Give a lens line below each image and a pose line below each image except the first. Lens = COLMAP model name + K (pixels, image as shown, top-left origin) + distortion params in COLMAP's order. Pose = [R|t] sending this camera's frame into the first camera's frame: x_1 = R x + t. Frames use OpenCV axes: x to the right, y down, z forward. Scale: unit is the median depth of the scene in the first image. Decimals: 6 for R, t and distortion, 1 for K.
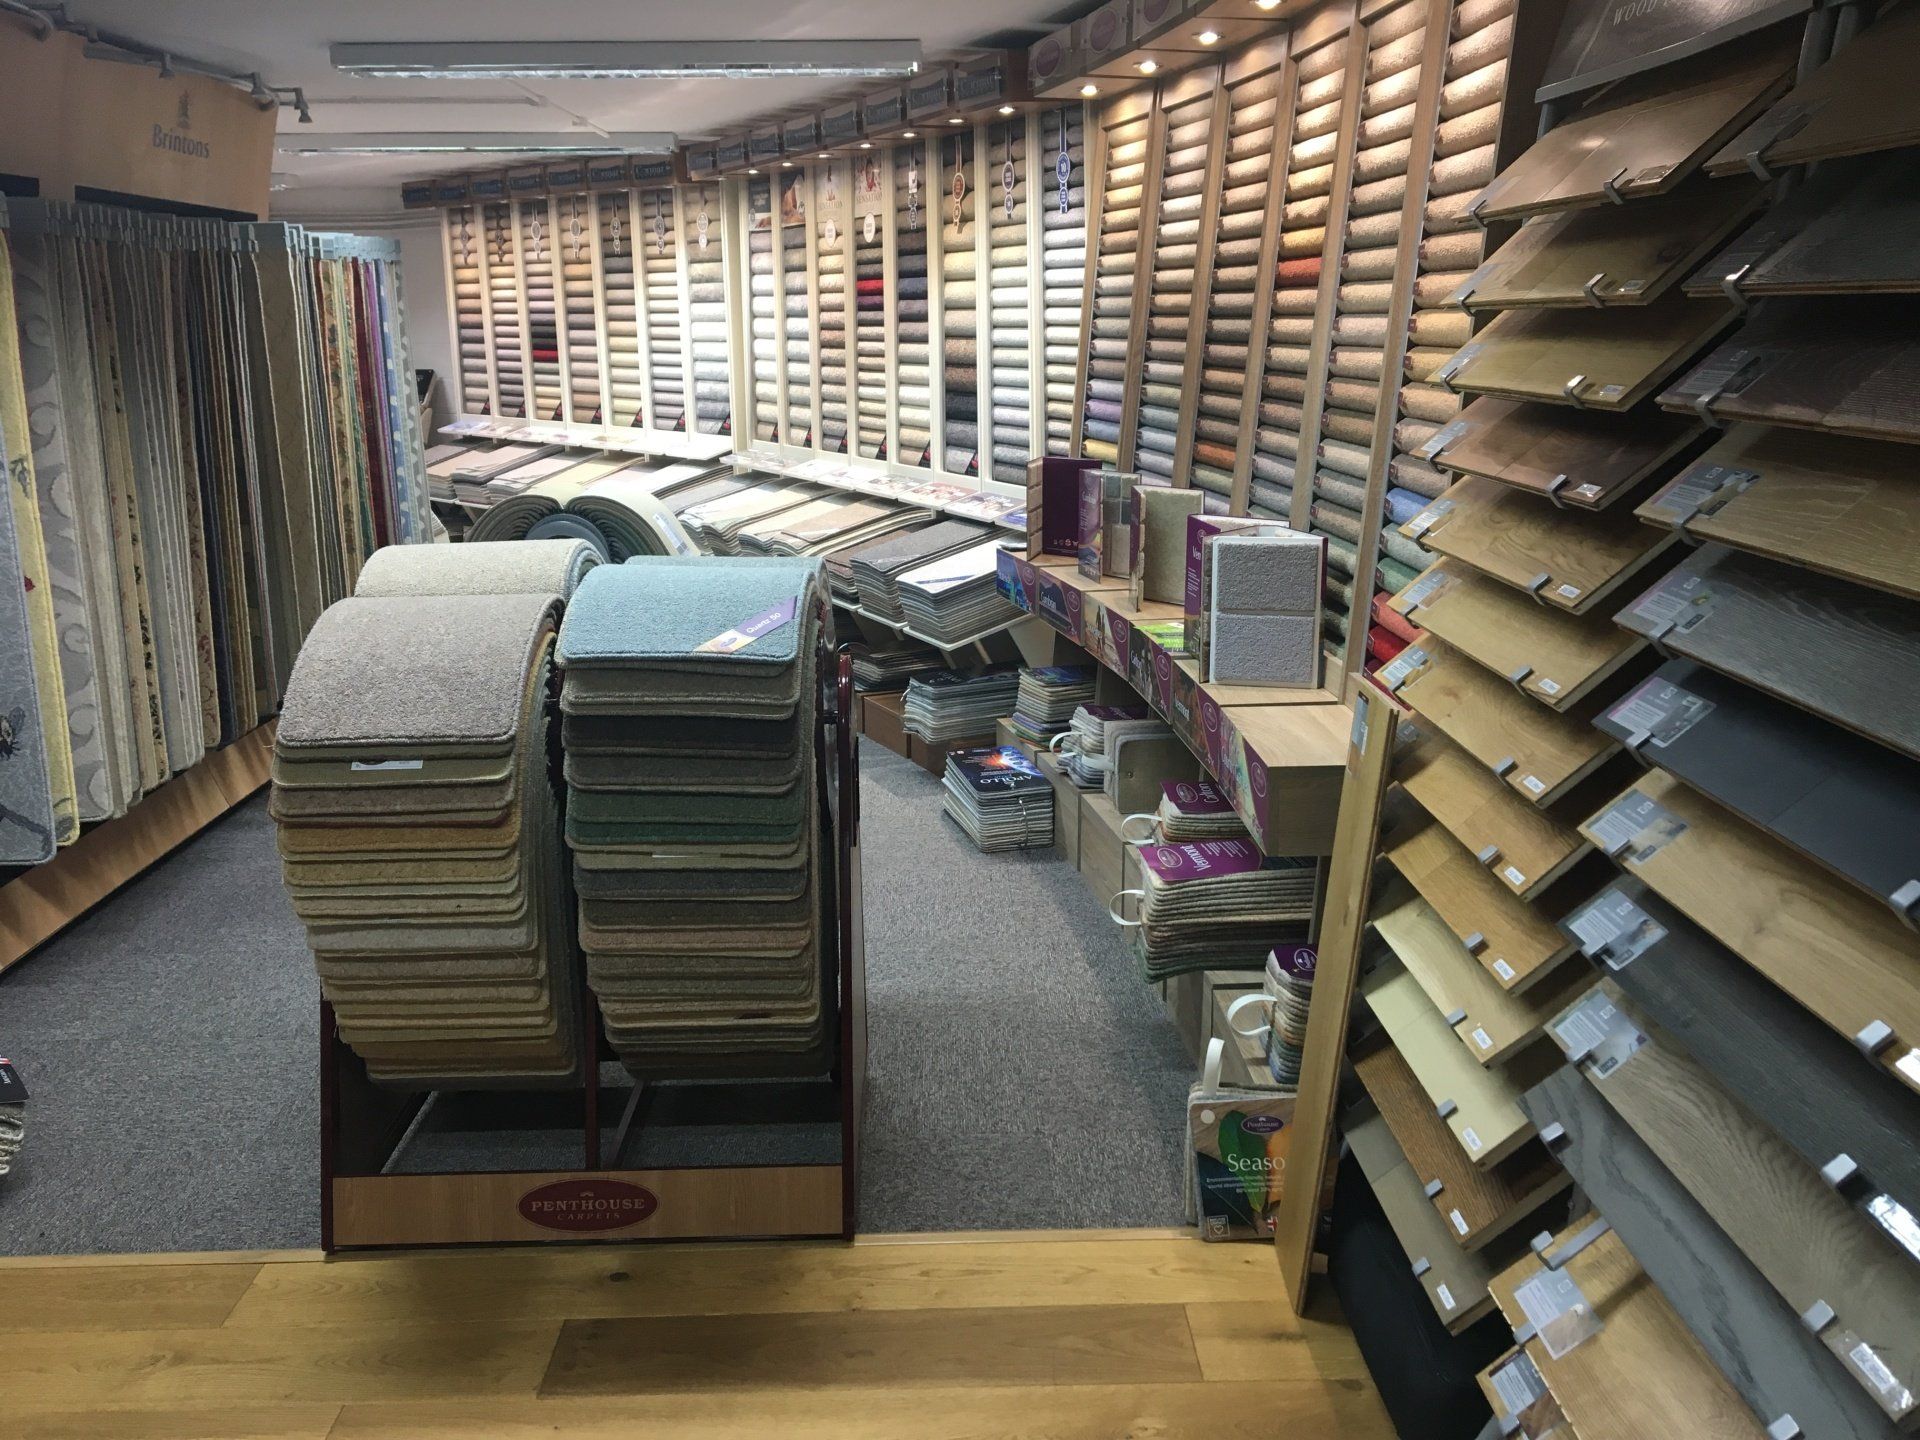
lens RADIAL K [[1590.4, 0, 957.7], [0, 1590.4, 716.5], [0, 0, 1]] dist [0.035778, -0.023229]
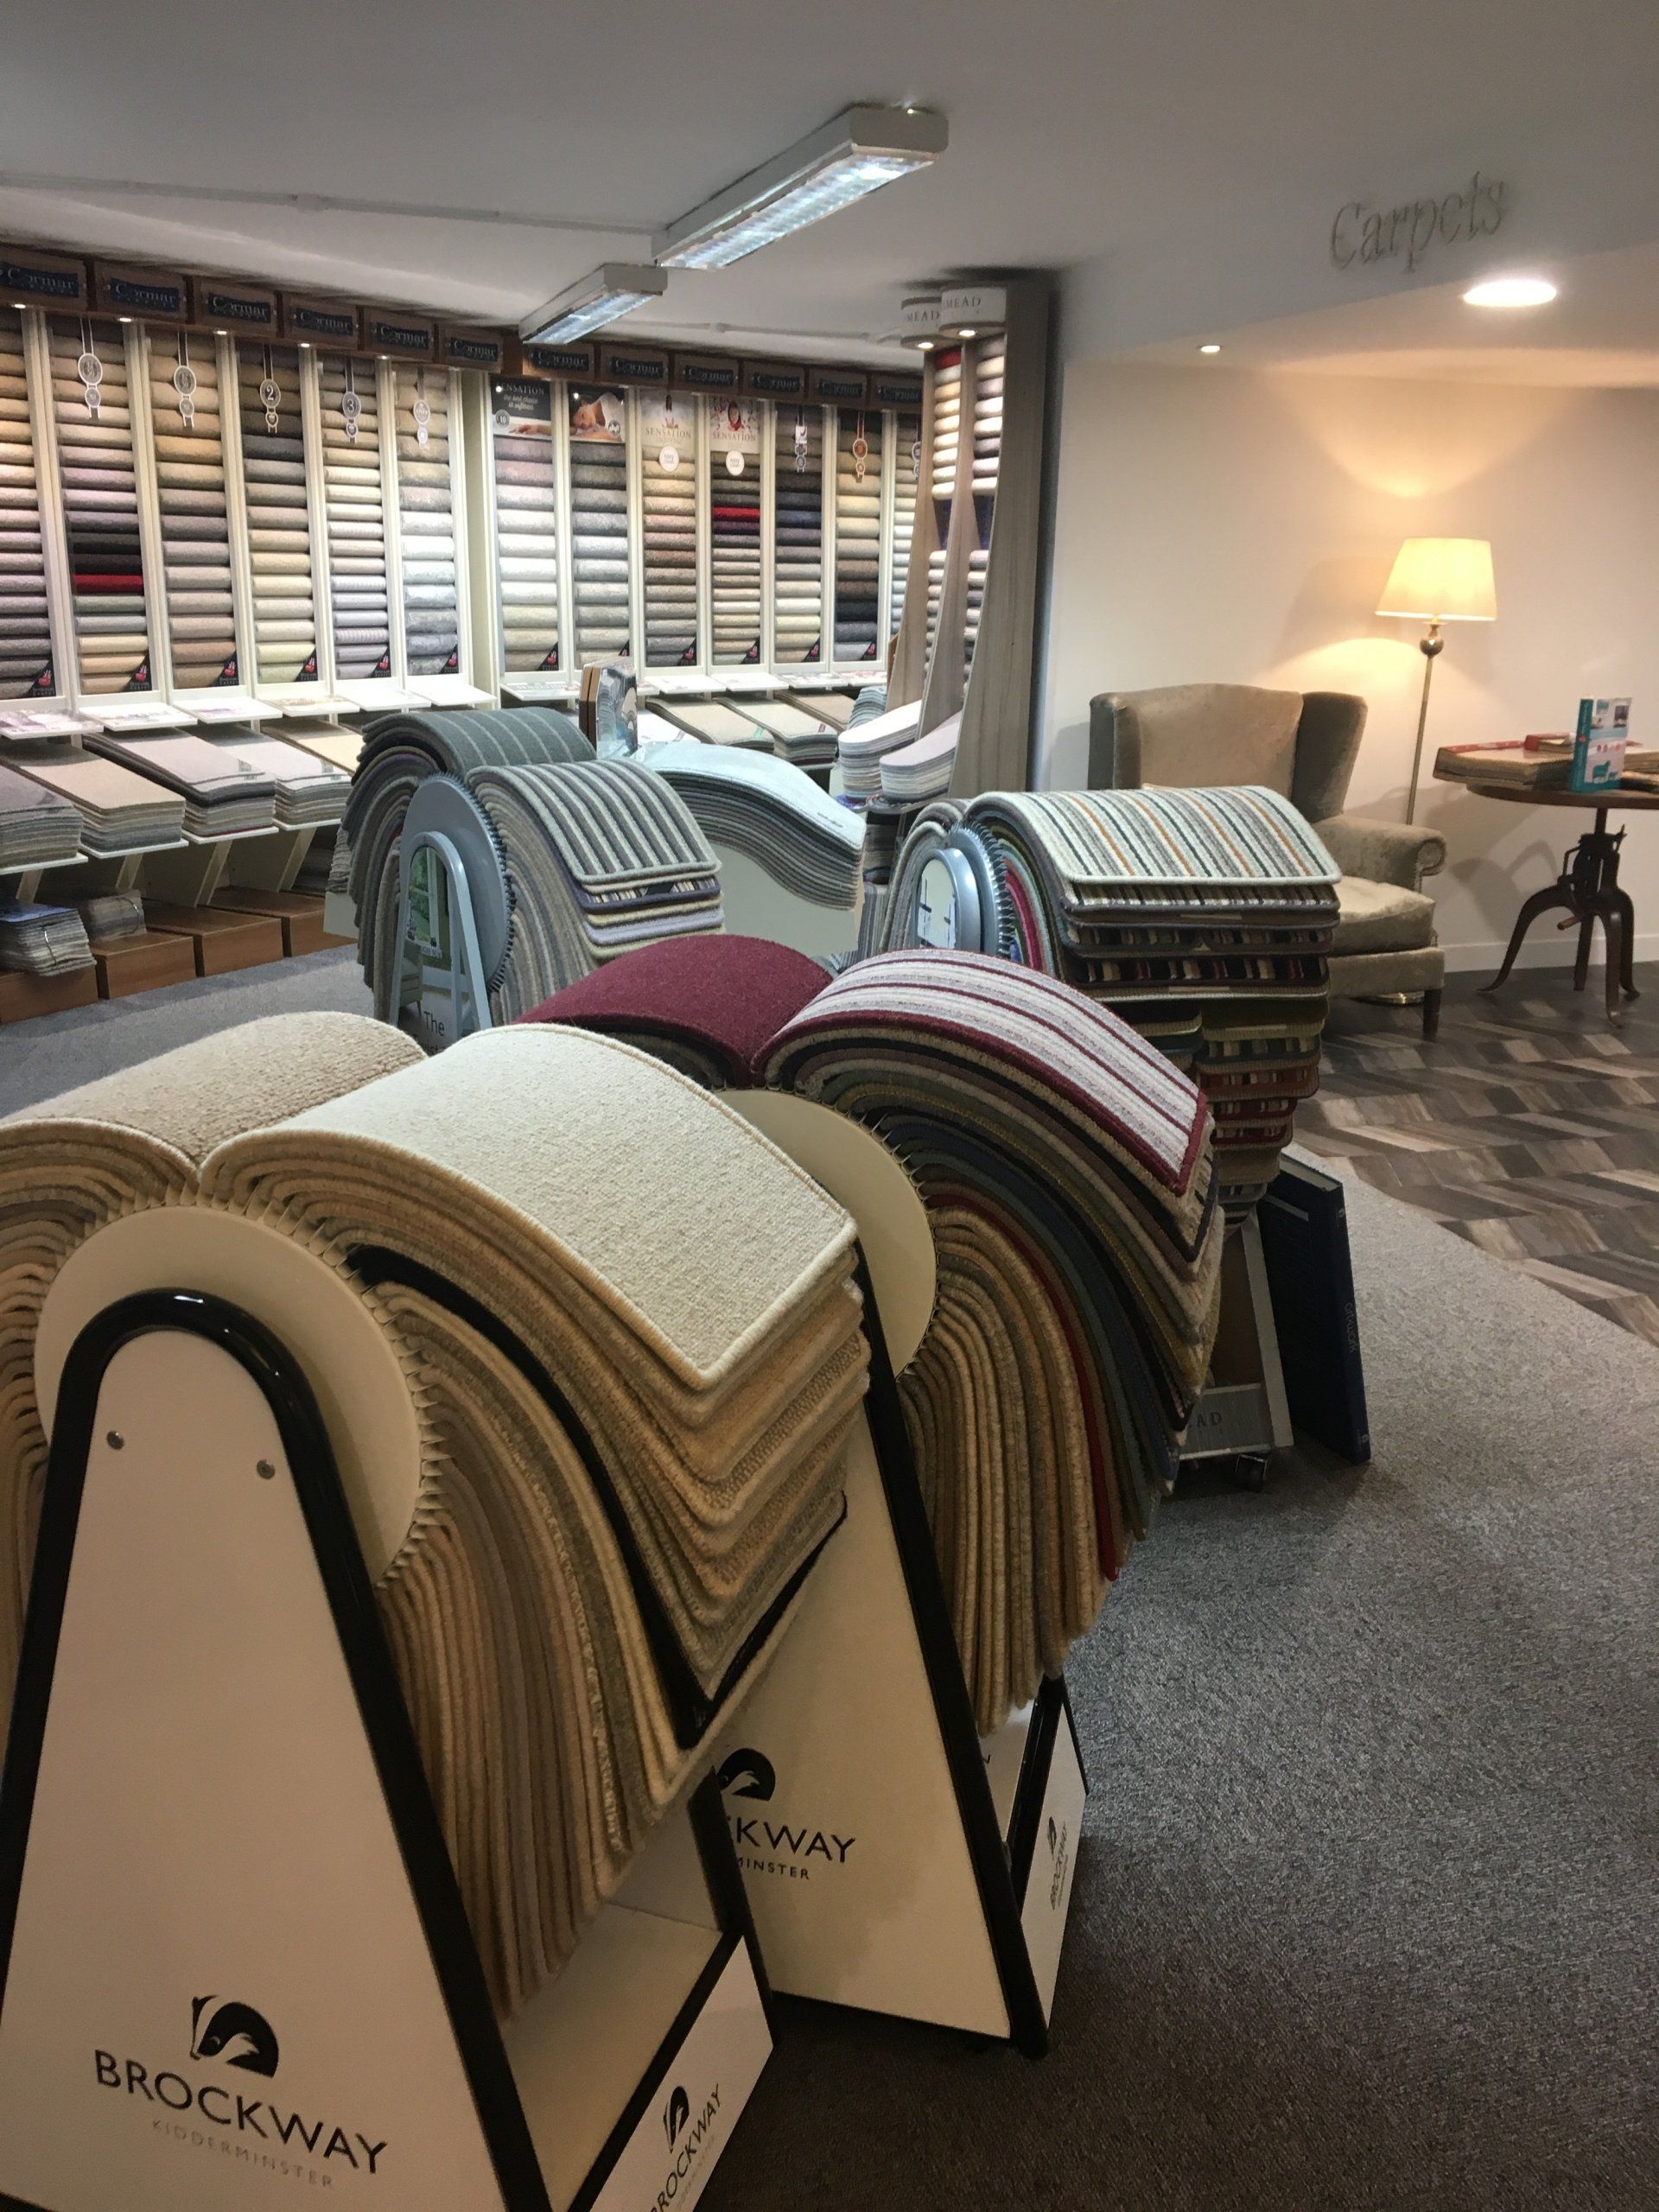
lens RADIAL K [[1832.3, 0, 830.5], [0, 1832.3, 1104.6], [0, 0, 1]] dist [0.035778, -0.023229]
pose [[-0.247093, -0.278412, 0.928133, -1.154362], [0.216134, 0.917868, 0.332874, -0.246155], [-0.944580, 0.282852, -0.166625, 1.031942]]
